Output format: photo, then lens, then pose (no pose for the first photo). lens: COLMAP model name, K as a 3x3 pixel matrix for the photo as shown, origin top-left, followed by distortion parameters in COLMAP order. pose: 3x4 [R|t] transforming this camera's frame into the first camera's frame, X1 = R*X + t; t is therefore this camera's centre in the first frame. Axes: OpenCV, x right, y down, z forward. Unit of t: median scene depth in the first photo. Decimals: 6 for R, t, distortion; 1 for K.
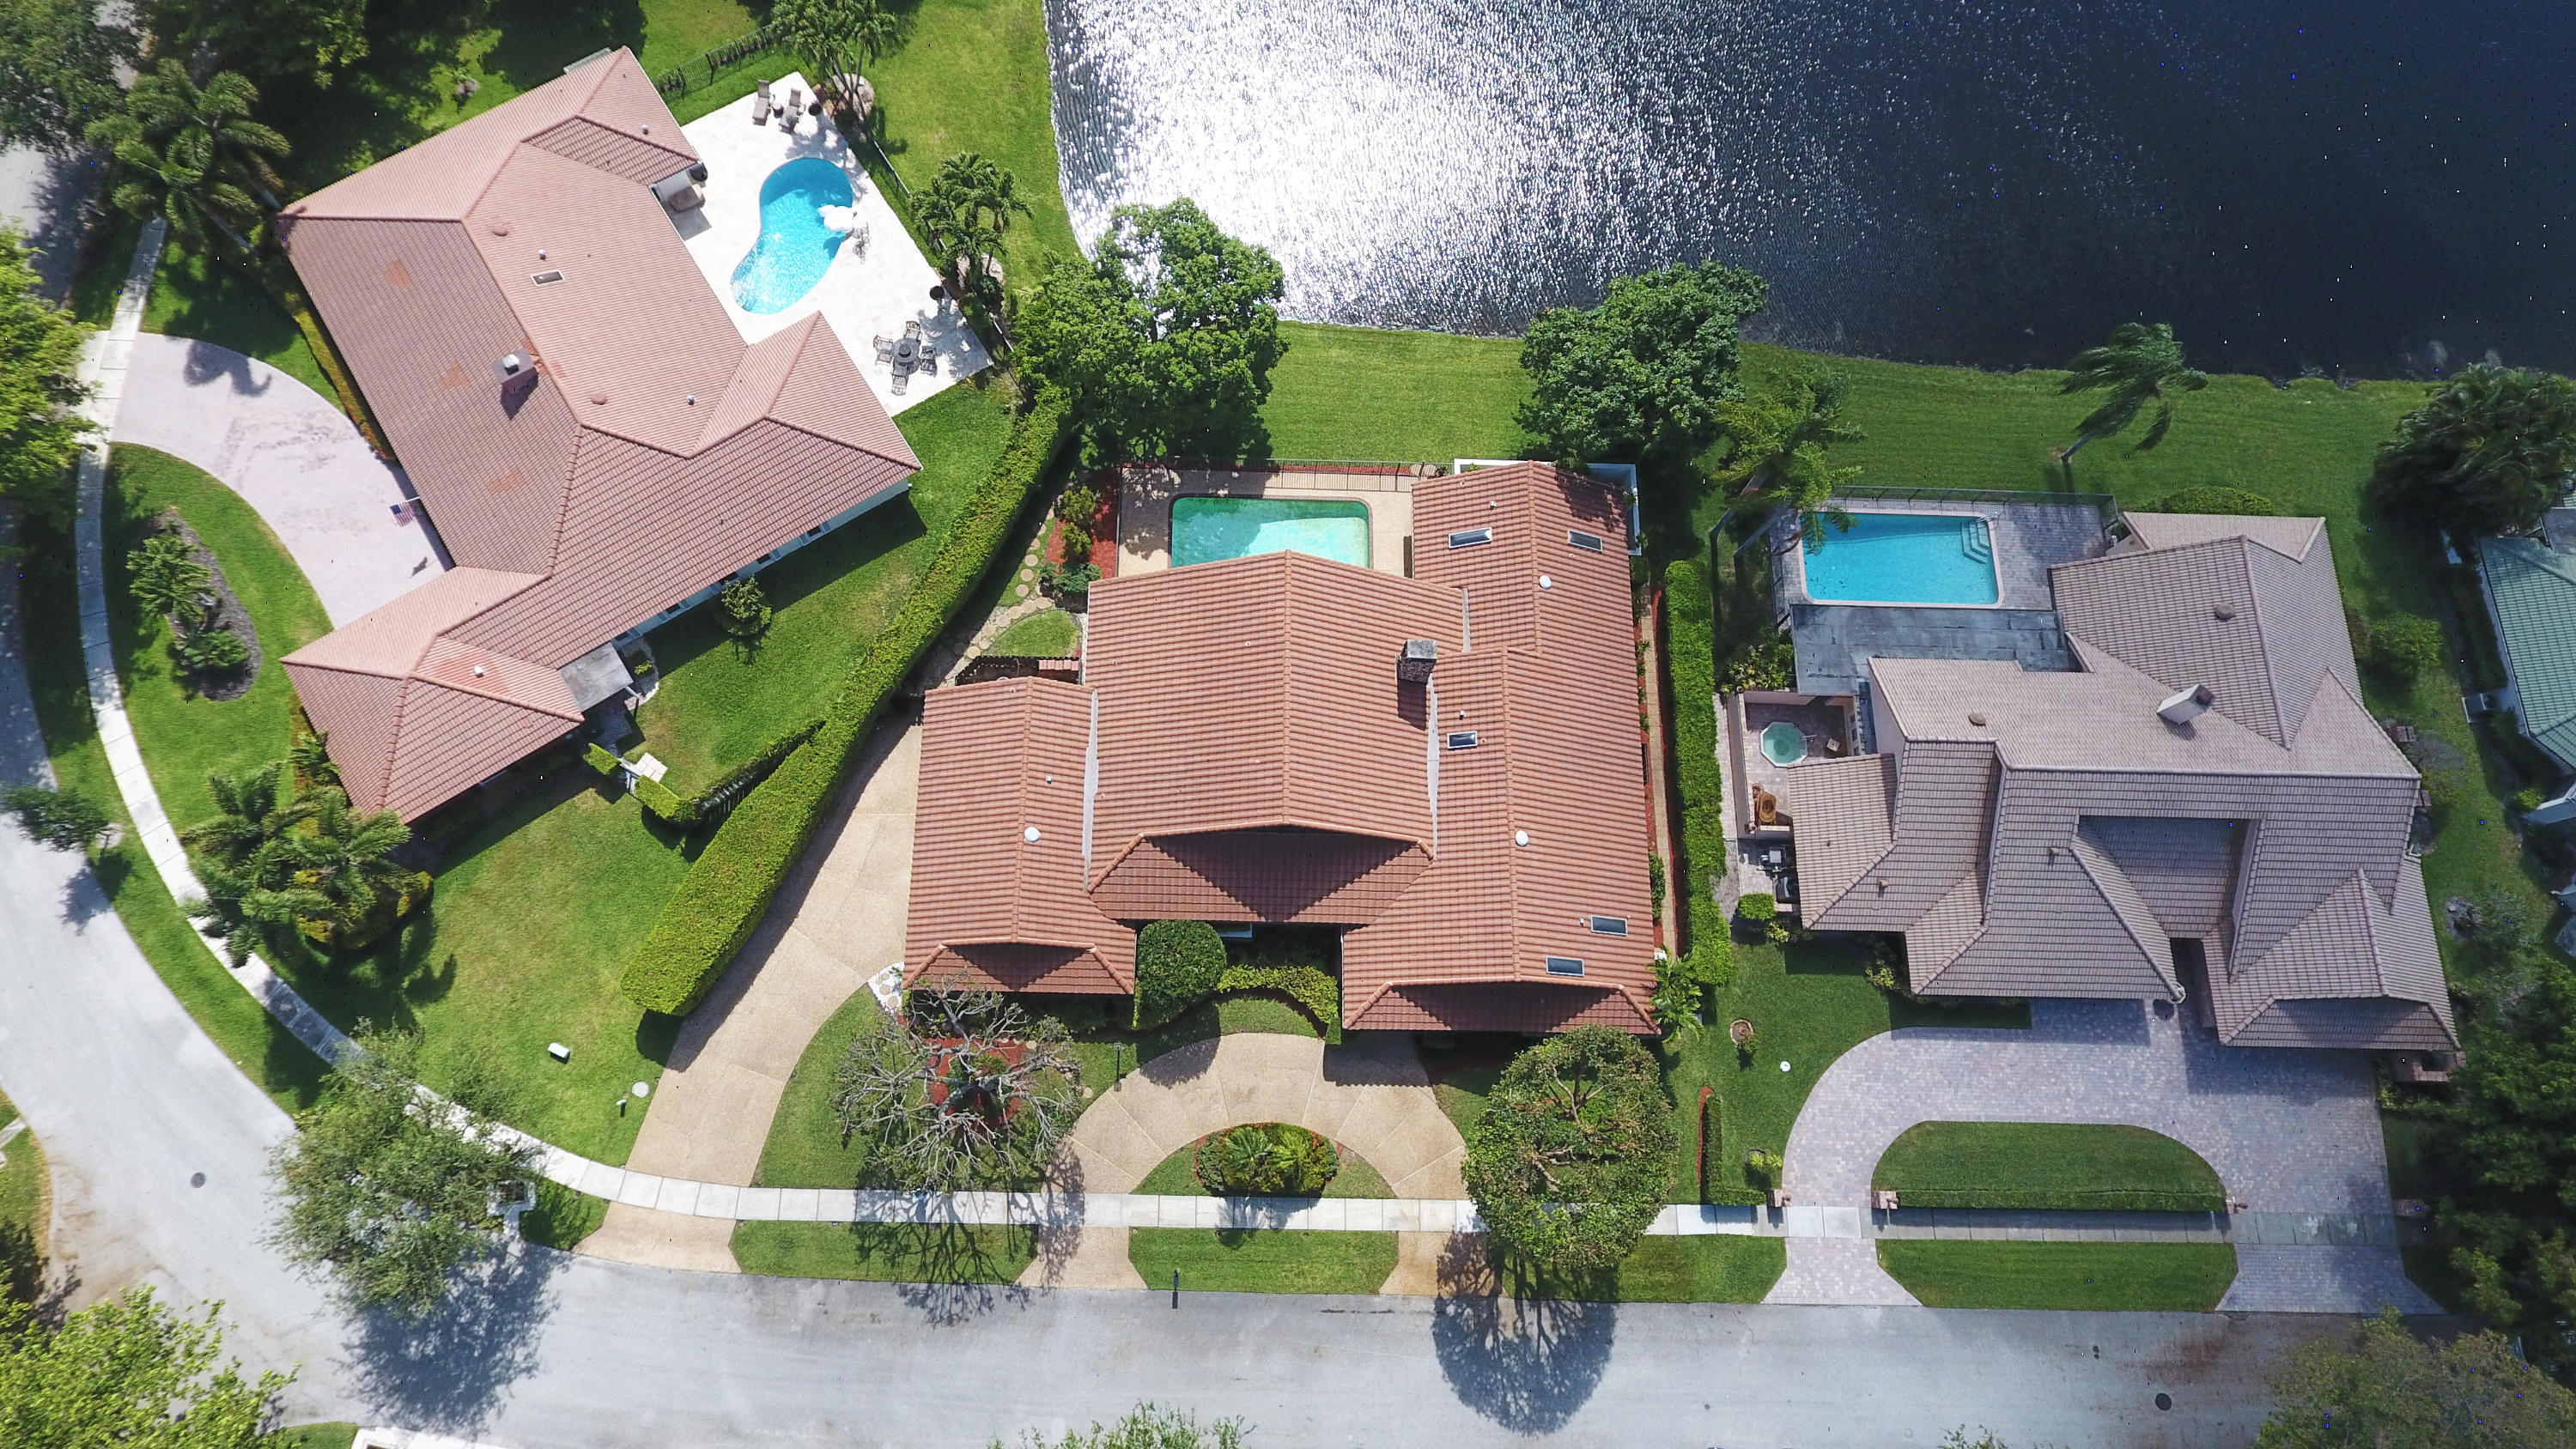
lens RADIAL K [[1660.9, 0, 1288.0], [0, 1660.9, 724.5], [0, 0, 1]] dist [-0.000302, -0.001156]
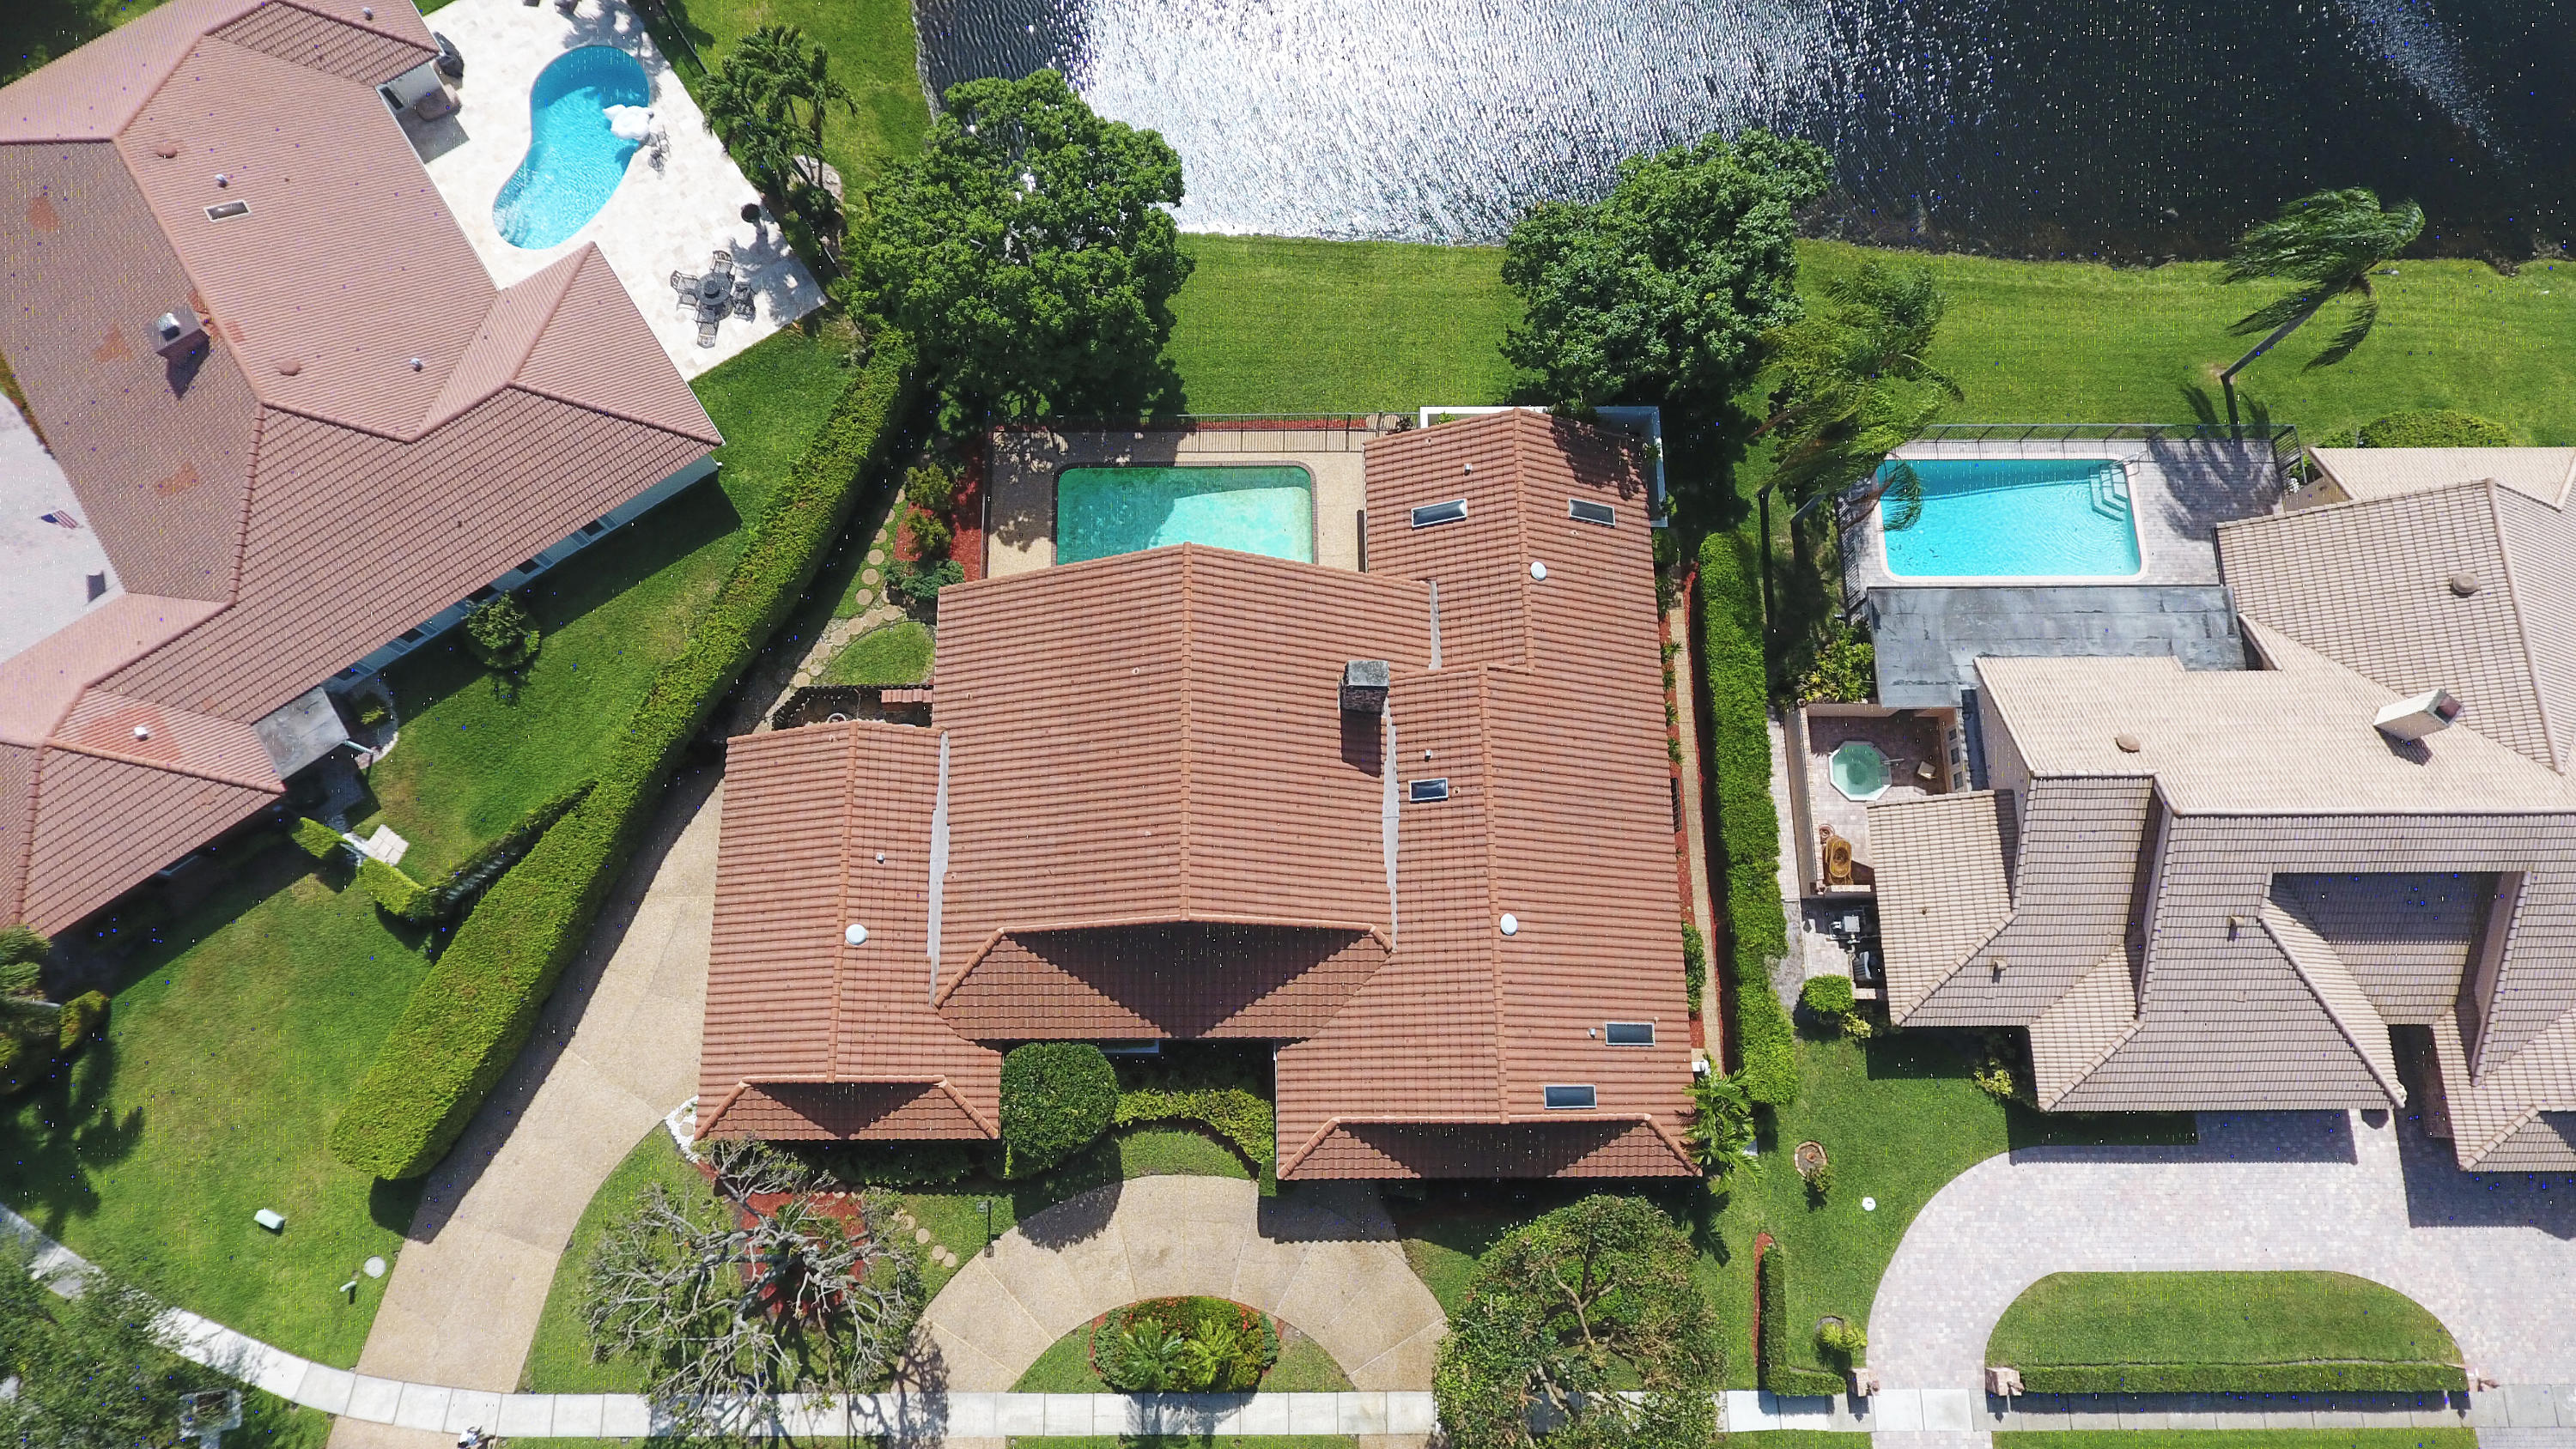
lens RADIAL K [[1614.0, 0, 1288.0], [0, 1614.0, 724.5], [0, 0, 1]] dist [-0.002036, 0.001281]
pose [[0.999019, -0.026031, -0.035831, 0.066585], [0.027792, 0.998386, 0.049537, -0.056214], [0.034483, -0.050484, 0.998129, 0.266296]]
